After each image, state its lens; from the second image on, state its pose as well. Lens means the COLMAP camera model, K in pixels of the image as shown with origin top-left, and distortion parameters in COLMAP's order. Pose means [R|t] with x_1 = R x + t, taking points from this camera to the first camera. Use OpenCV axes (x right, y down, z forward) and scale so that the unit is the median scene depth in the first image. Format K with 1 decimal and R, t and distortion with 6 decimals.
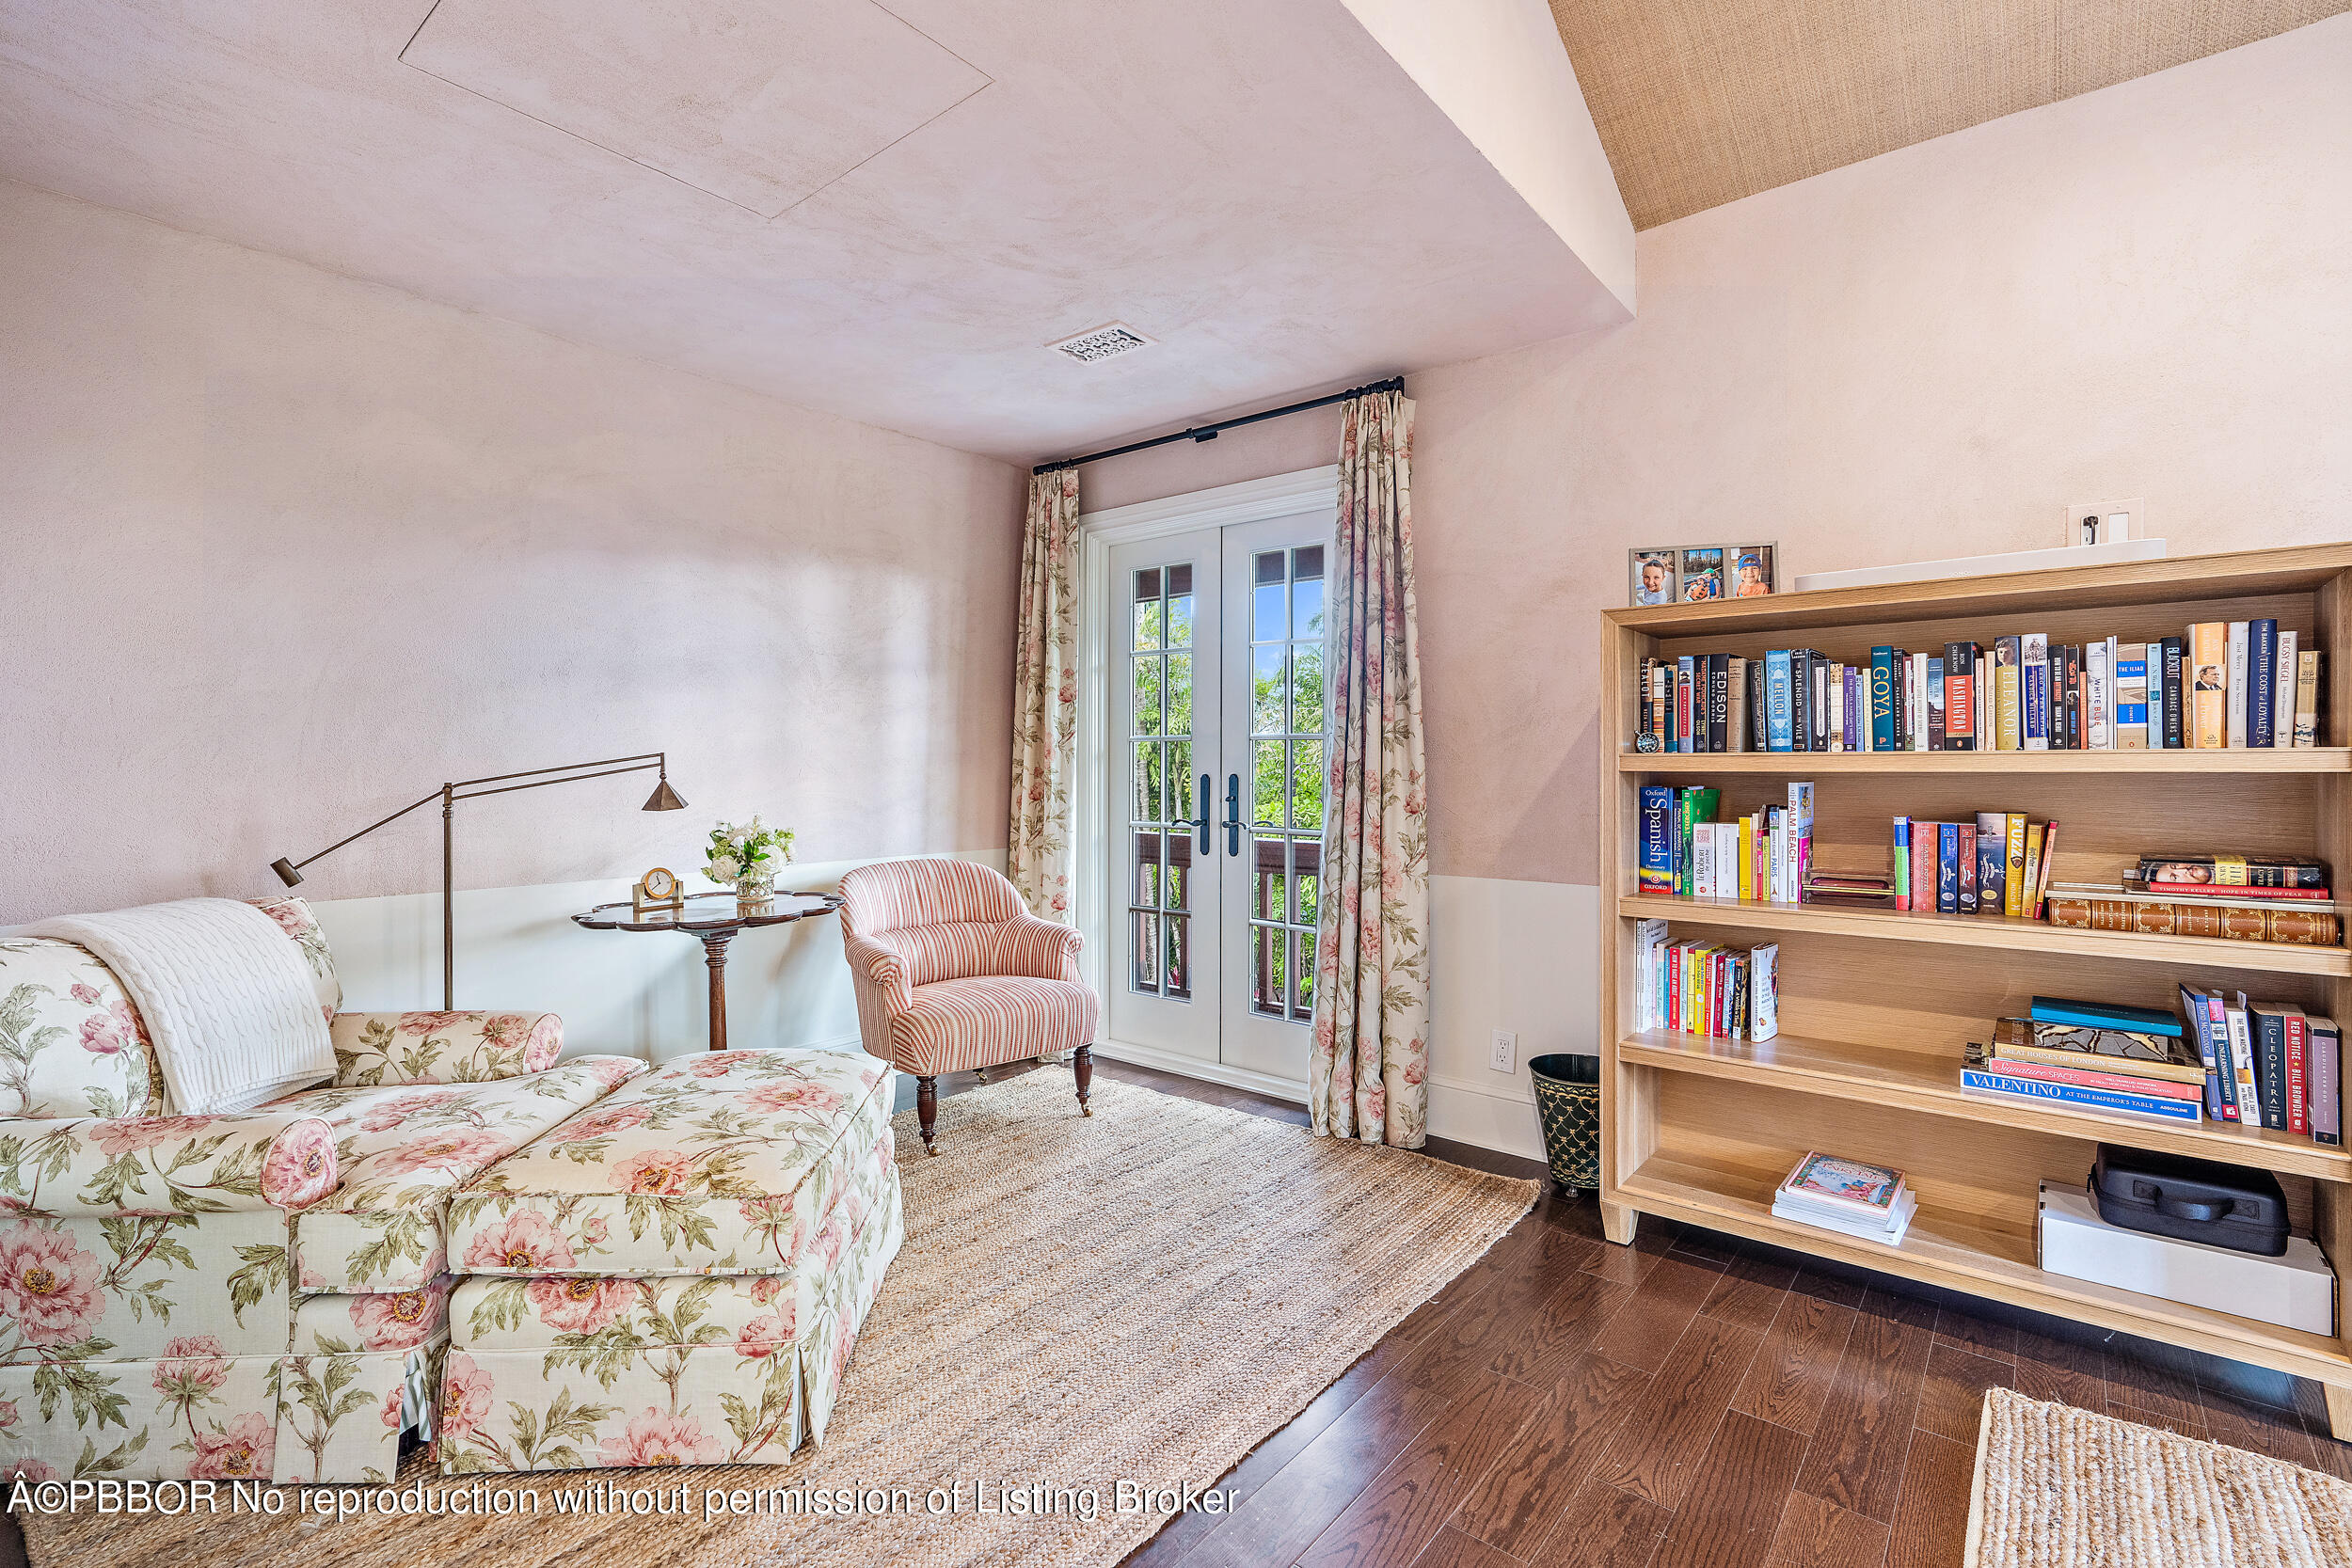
lens RADIAL K [[1078.6, 0, 1169.8], [0, 1078.6, 759.5], [0, 0, 1]] dist [-0.010055, 0.002649]
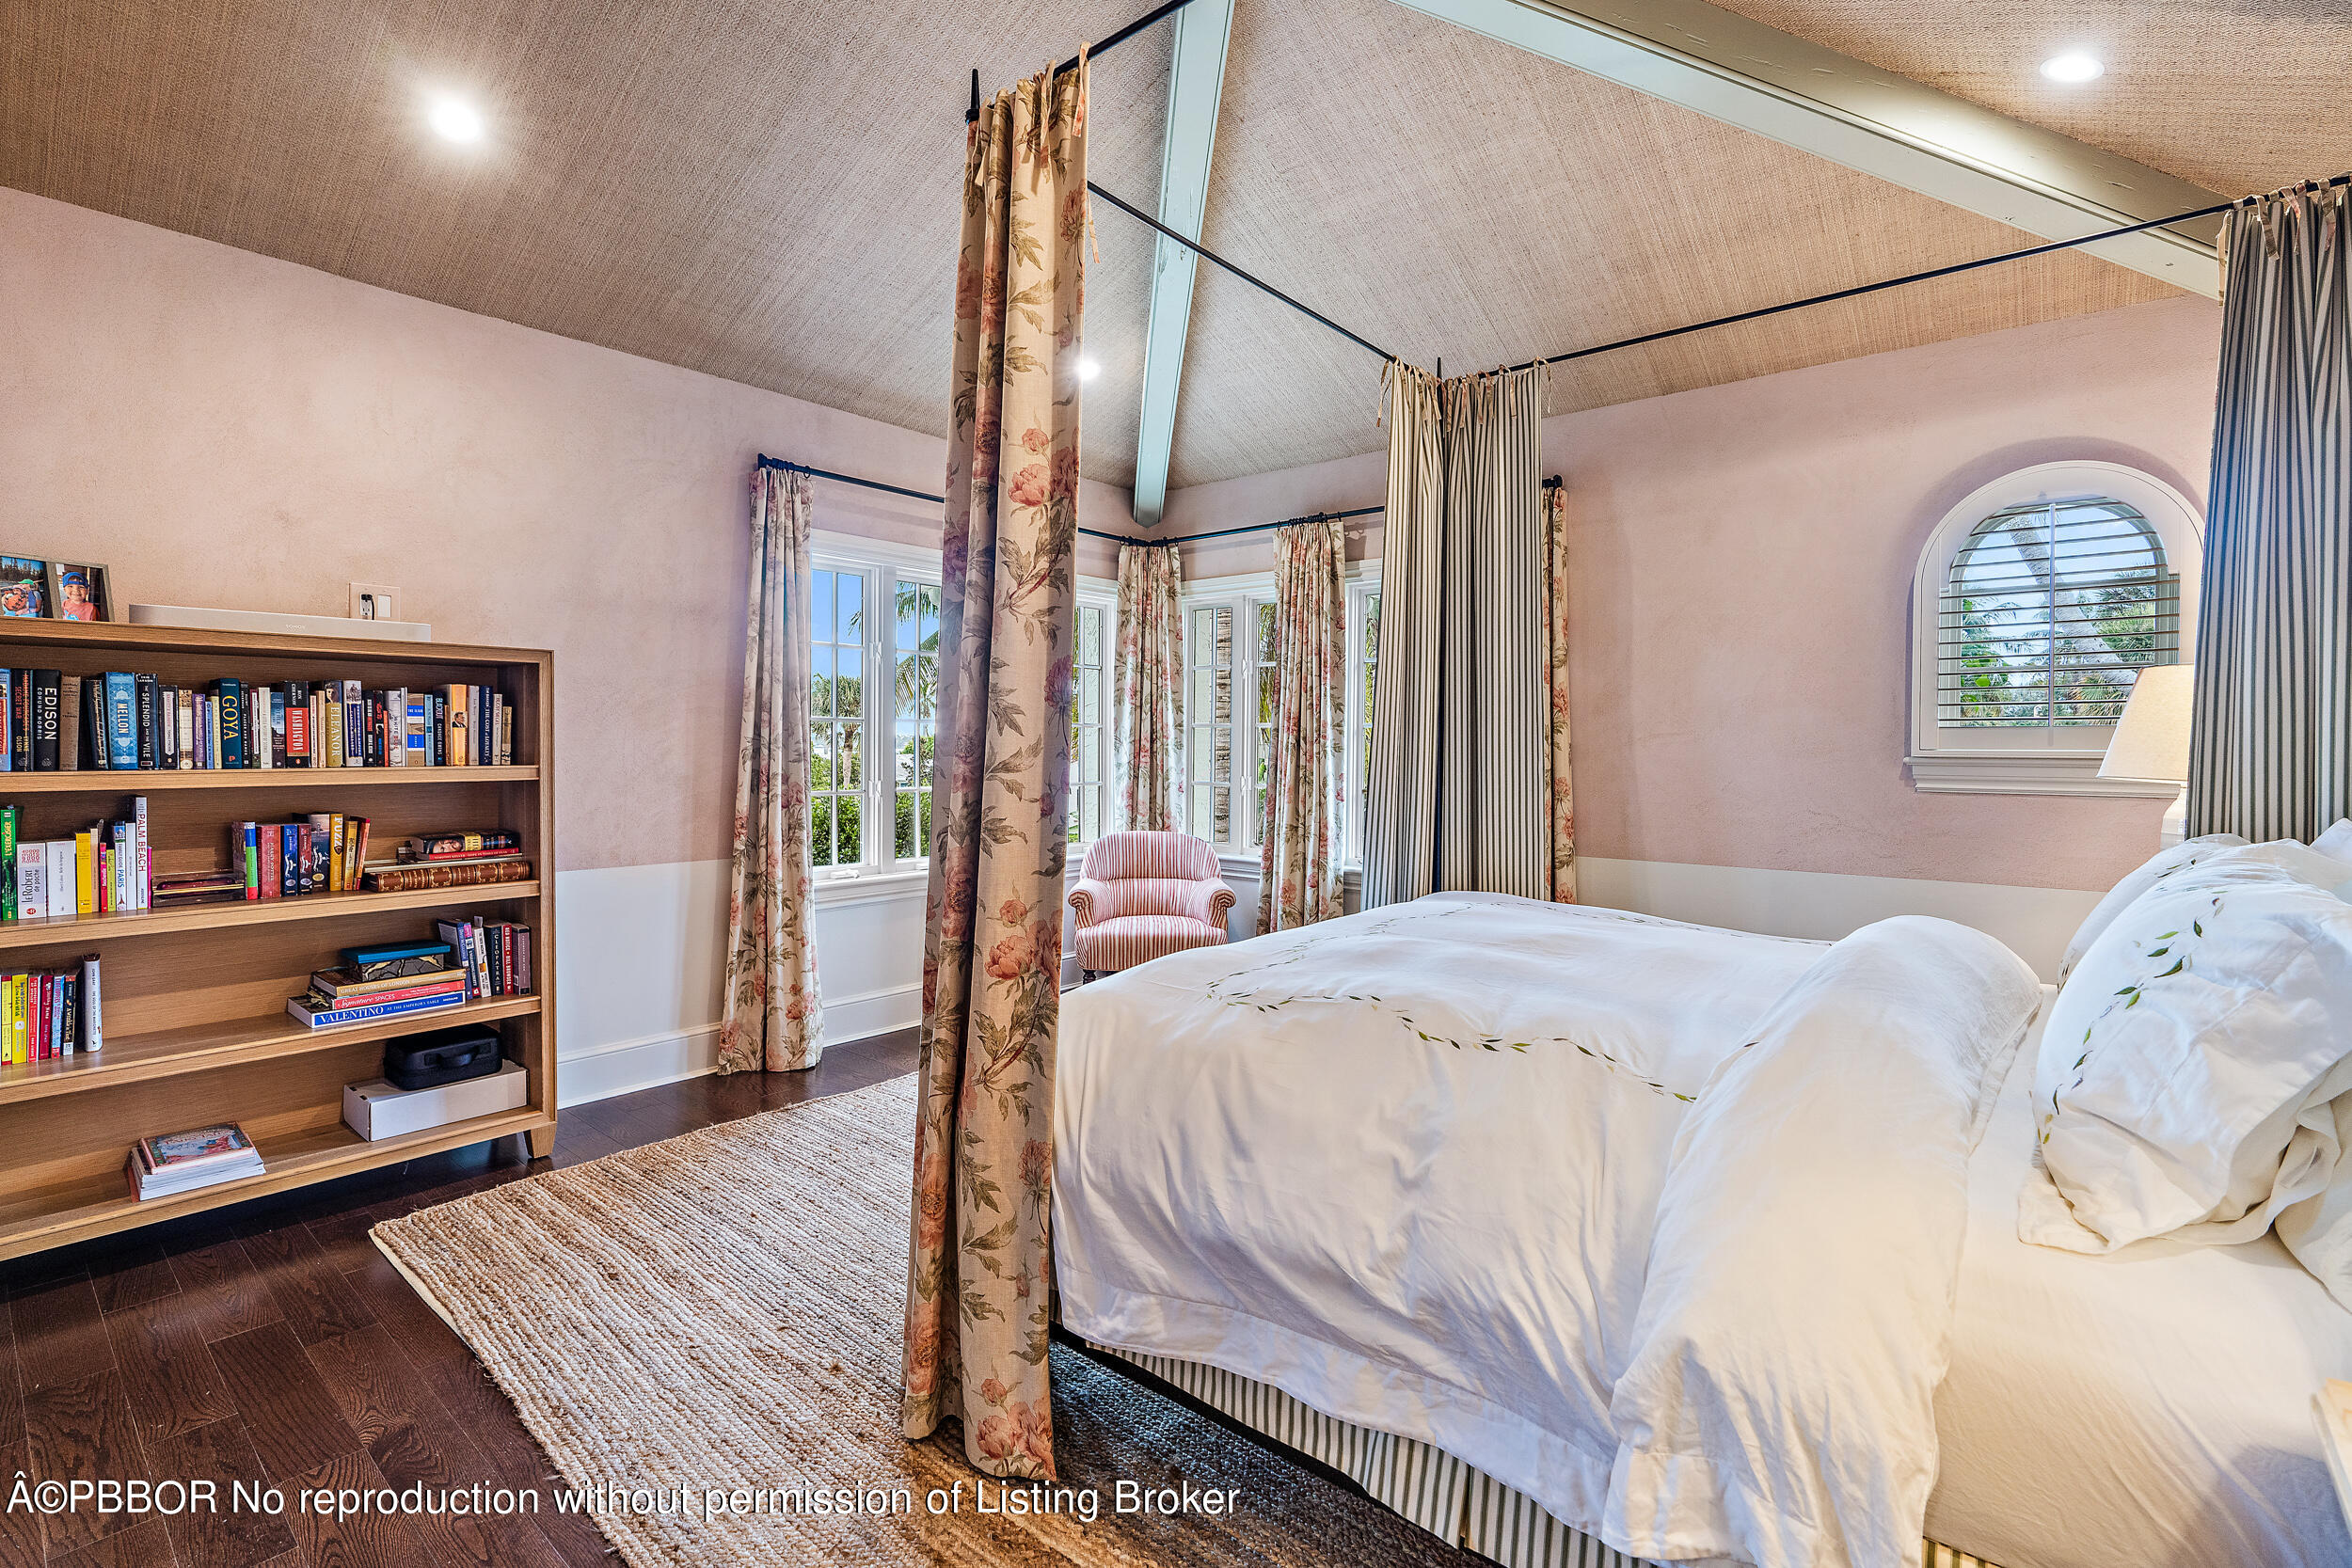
lens RADIAL K [[1078.6, 0, 1170.6], [0, 1078.6, 767.4], [0, 0, 1]] dist [-0.010055, 0.002649]
pose [[-0.003112, -0.018295, 0.999828, -0.534870], [-0.005664, 0.999817, 0.018277, -0.036929], [-0.999979, -0.005606, -0.003215, -0.027978]]
